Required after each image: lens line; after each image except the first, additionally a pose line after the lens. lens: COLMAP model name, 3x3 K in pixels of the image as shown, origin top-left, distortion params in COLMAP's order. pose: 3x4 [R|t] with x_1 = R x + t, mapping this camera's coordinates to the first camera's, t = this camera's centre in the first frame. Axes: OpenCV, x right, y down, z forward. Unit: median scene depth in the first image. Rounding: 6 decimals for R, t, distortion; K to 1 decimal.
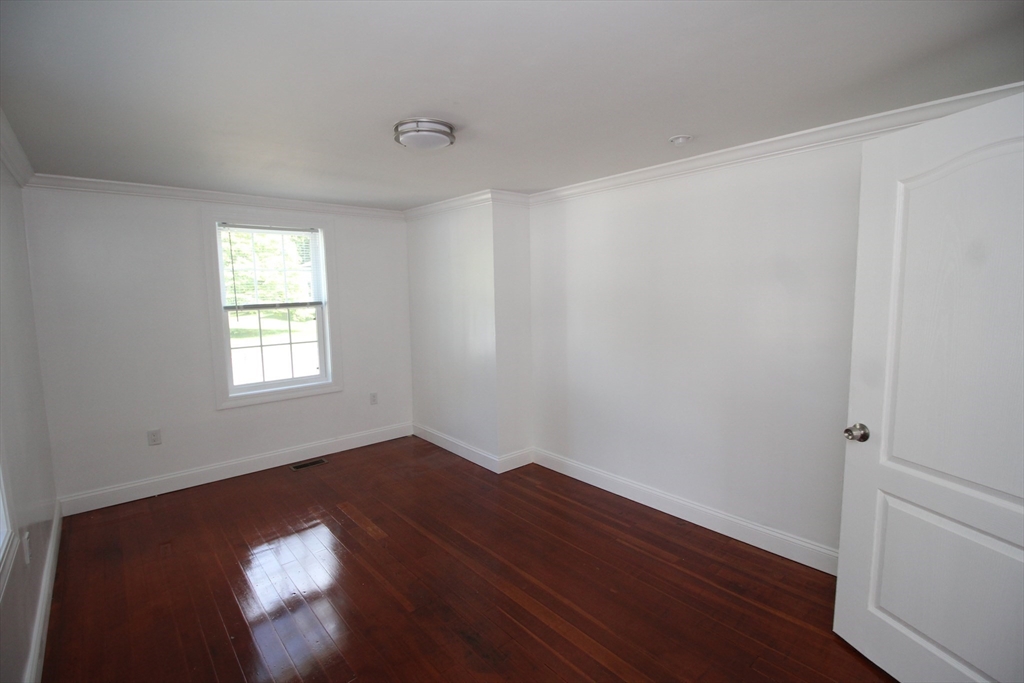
lens RADIAL K [[471.2, 0, 514.5], [0, 471.2, 339.4], [0, 0, 1]] dist [-0.001401, -0.000195]
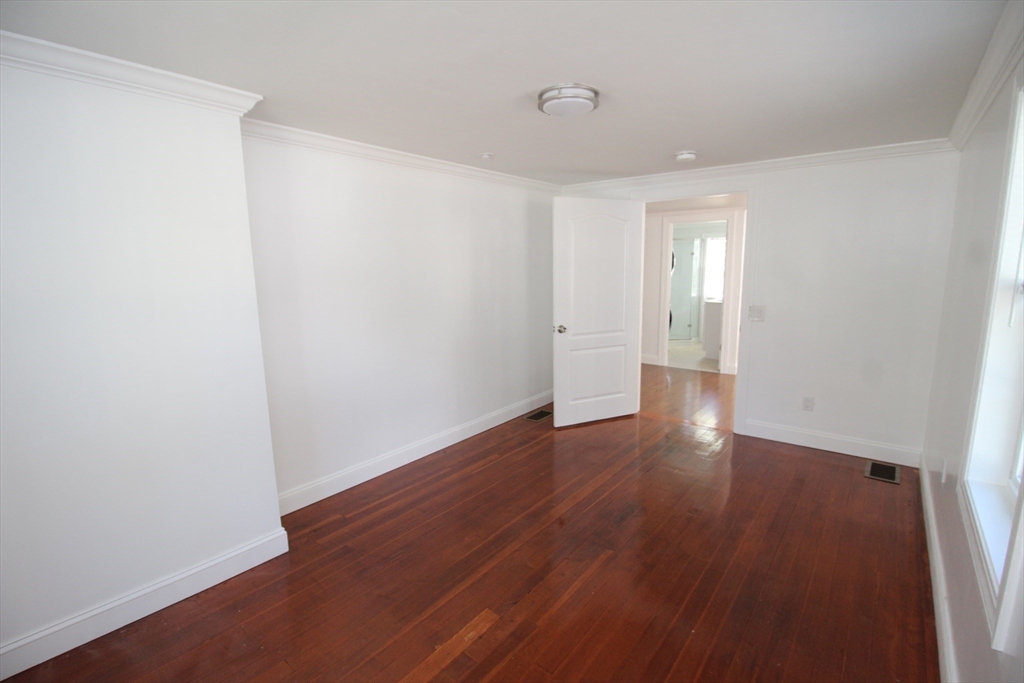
lens RADIAL K [[471.2, 0, 514.9], [0, 471.2, 343.1], [0, 0, 1]] dist [-0.001401, -0.000195]
pose [[-0.174650, -0.149612, 0.973198, -1.001427], [0.112871, 0.978831, 0.170734, -0.105224], [-0.978140, 0.139665, -0.154066, 1.110264]]
